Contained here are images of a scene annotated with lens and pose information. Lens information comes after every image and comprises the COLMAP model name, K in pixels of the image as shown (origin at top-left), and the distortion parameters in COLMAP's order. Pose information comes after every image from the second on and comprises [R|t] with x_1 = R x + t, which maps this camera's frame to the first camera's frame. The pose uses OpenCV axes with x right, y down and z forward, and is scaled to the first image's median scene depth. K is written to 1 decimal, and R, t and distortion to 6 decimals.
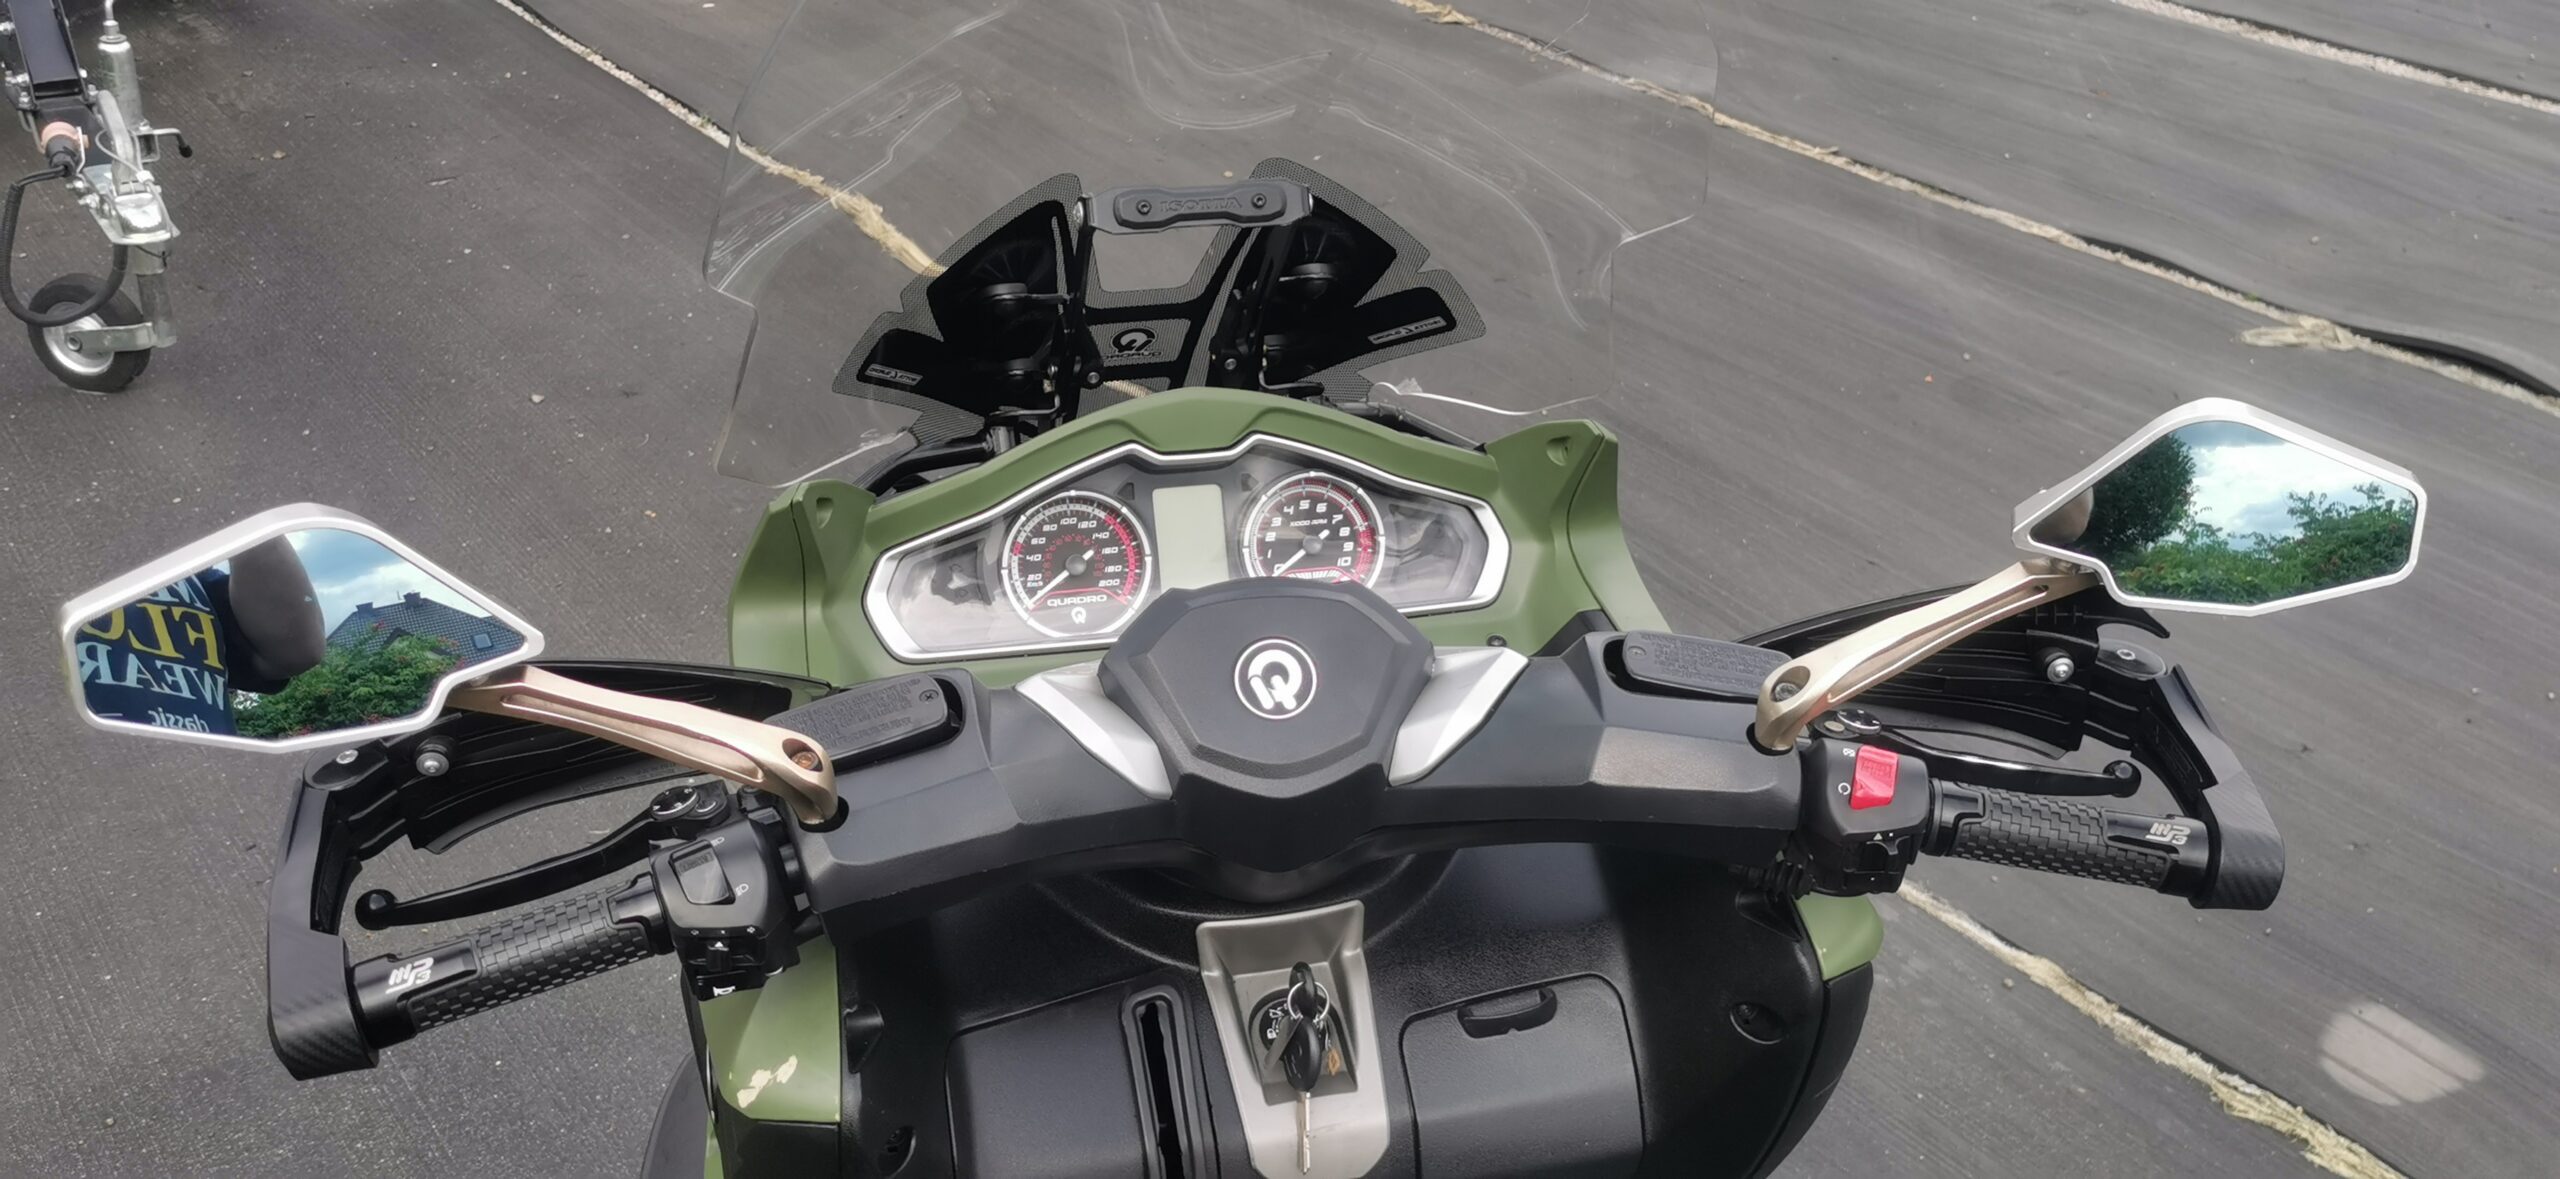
lens RADIAL K [[2620.6, 0, 1424.9], [0, 2620.6, 397.7], [0, 0, 1]] dist [0.005419, 0.006541]
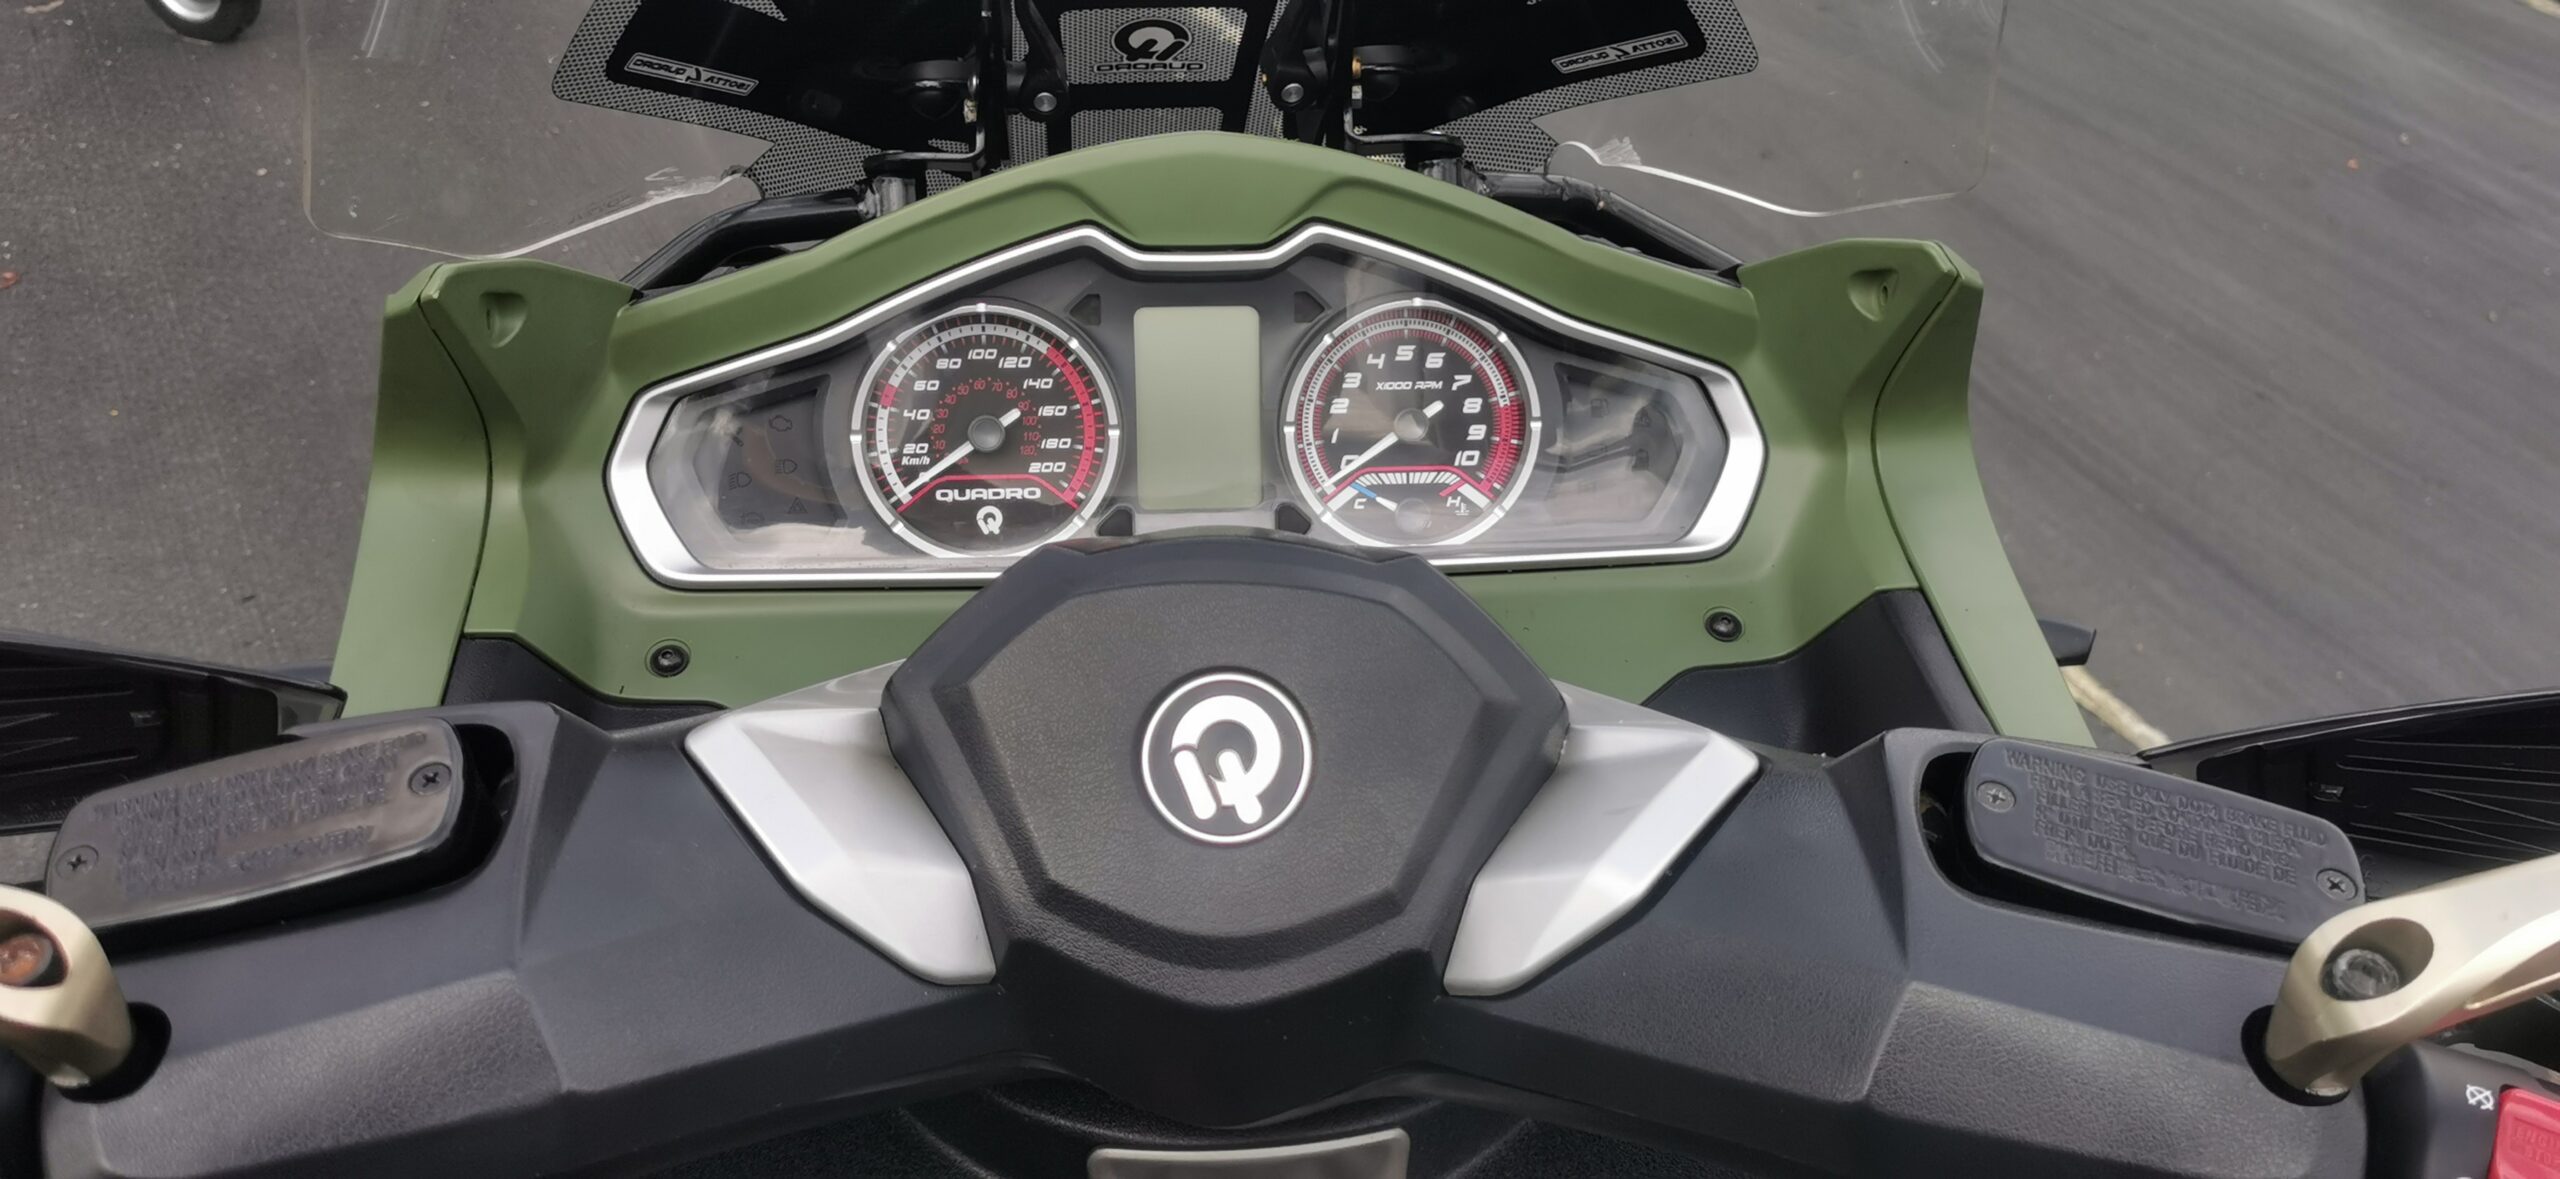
lens RADIAL K [[2714.7, 0, 1280.0], [0, 2714.7, 589.5], [0, 0, 1]] dist [0.021347, 0.012336]
pose [[0.984378, 0.091441, -0.150461, 0.021187], [-0.064871, 0.982805, 0.172877, -0.008923], [0.163682, -0.160416, 0.973383, 0.429481]]
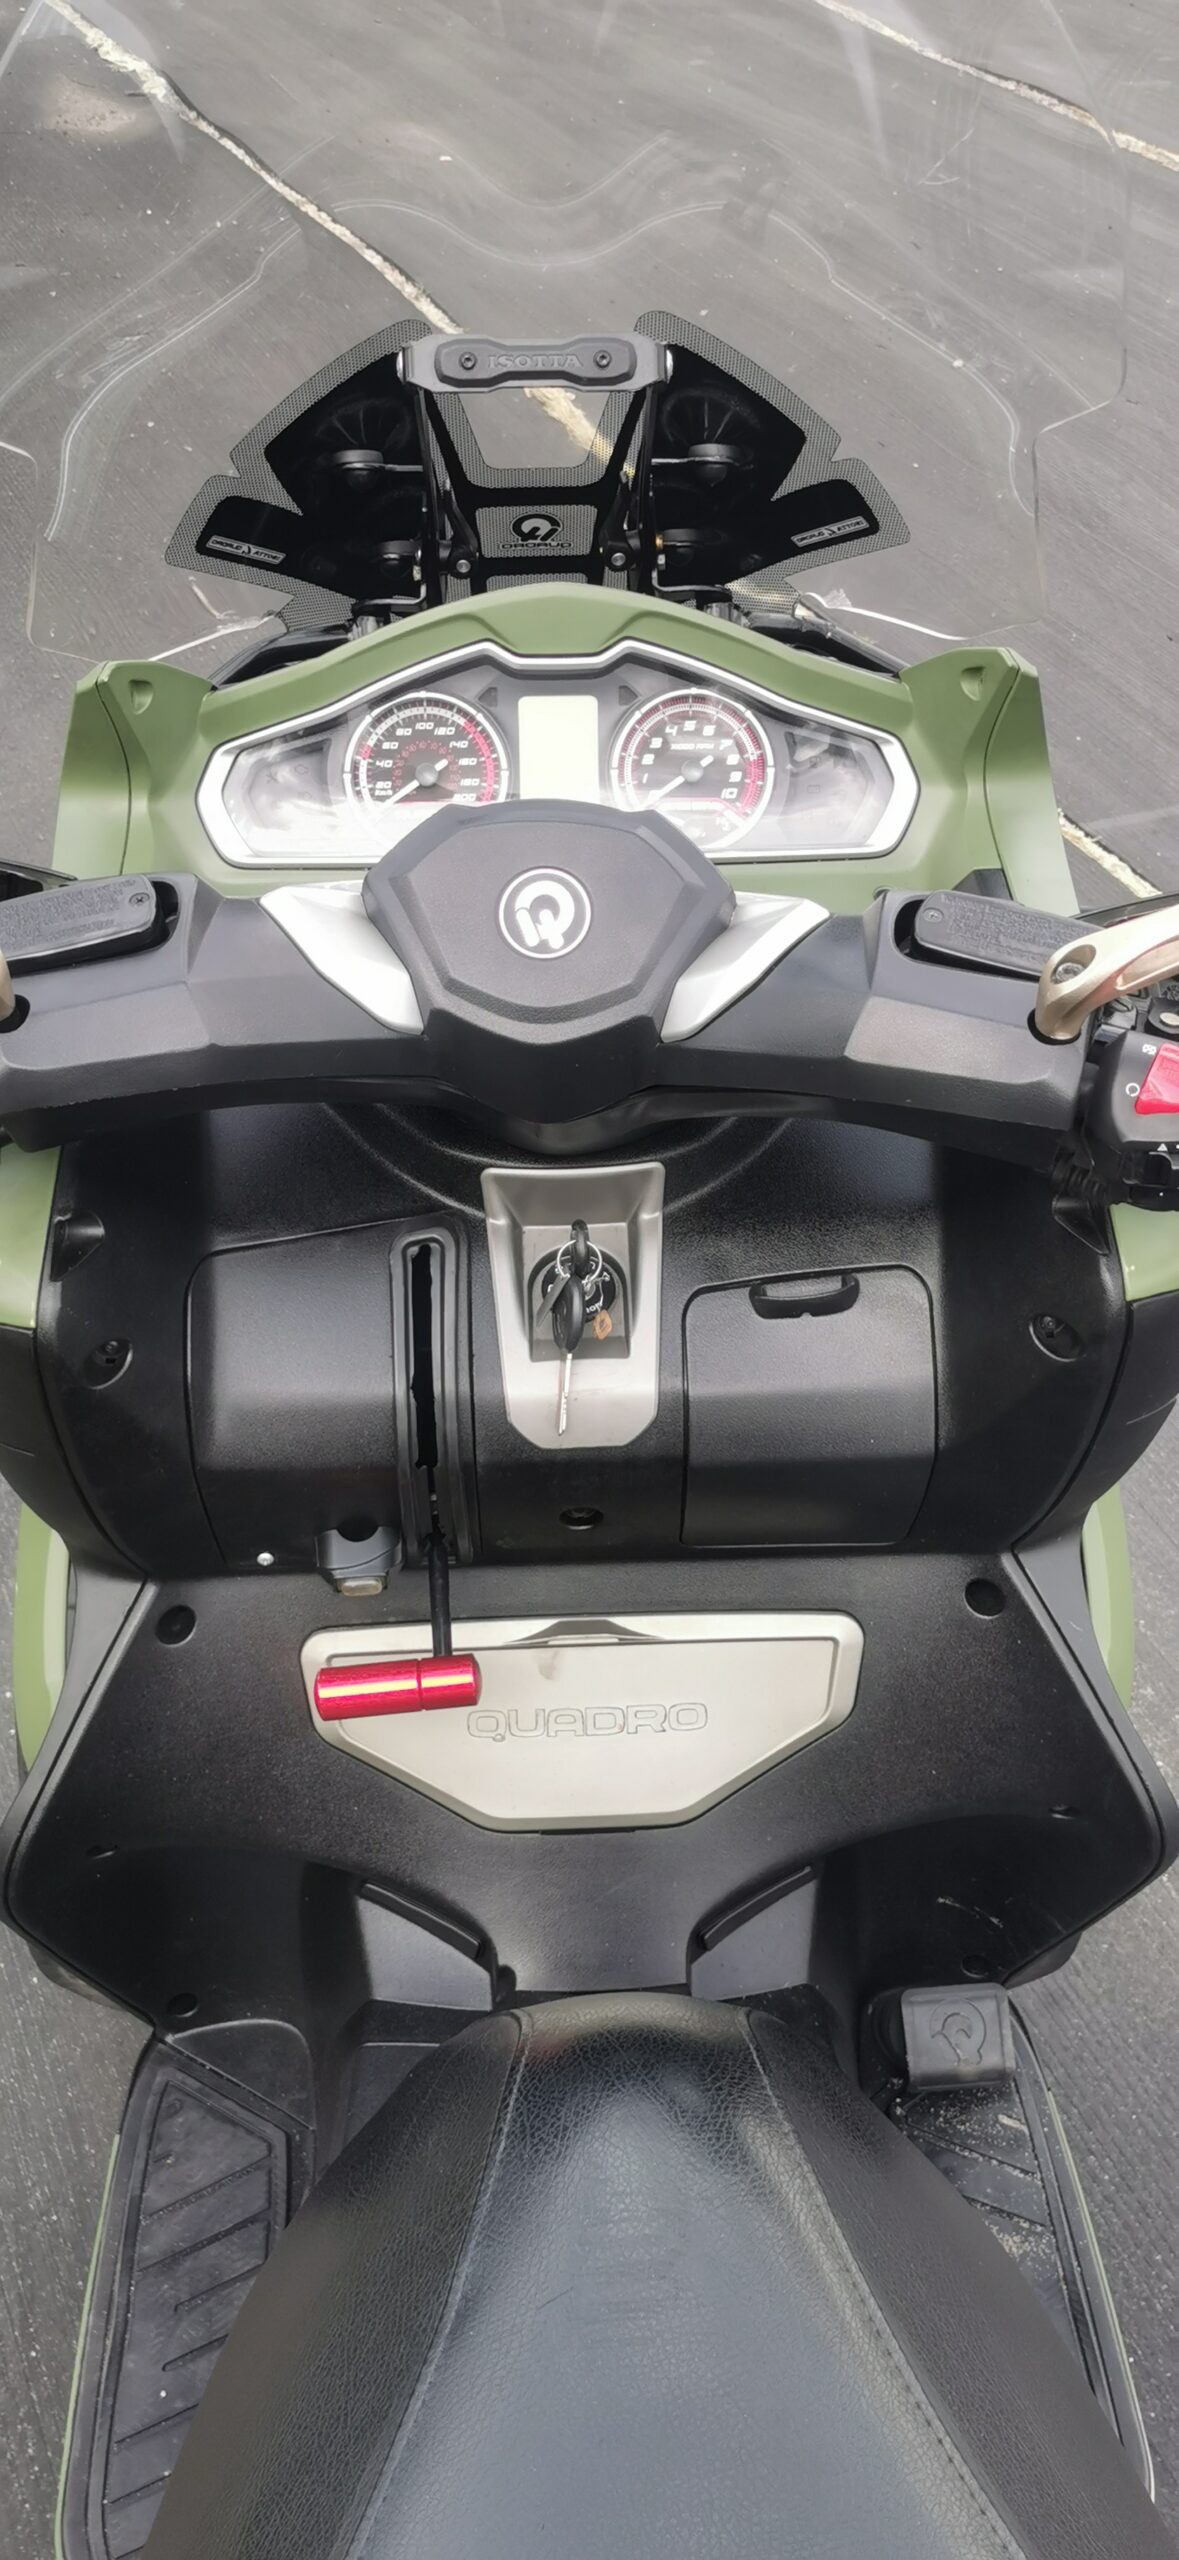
lens RADIAL K [[2714.7, 0, 589.5], [0, 2714.7, 1280.0], [0, 0, 1]] dist [0.021347, 0.012336]
pose [[0.972488, 0.109210, -0.205766, 0.137699], [-0.057599, 0.968601, 0.241858, 0.001566], [0.225718, -0.223352, 0.948243, 0.067661]]
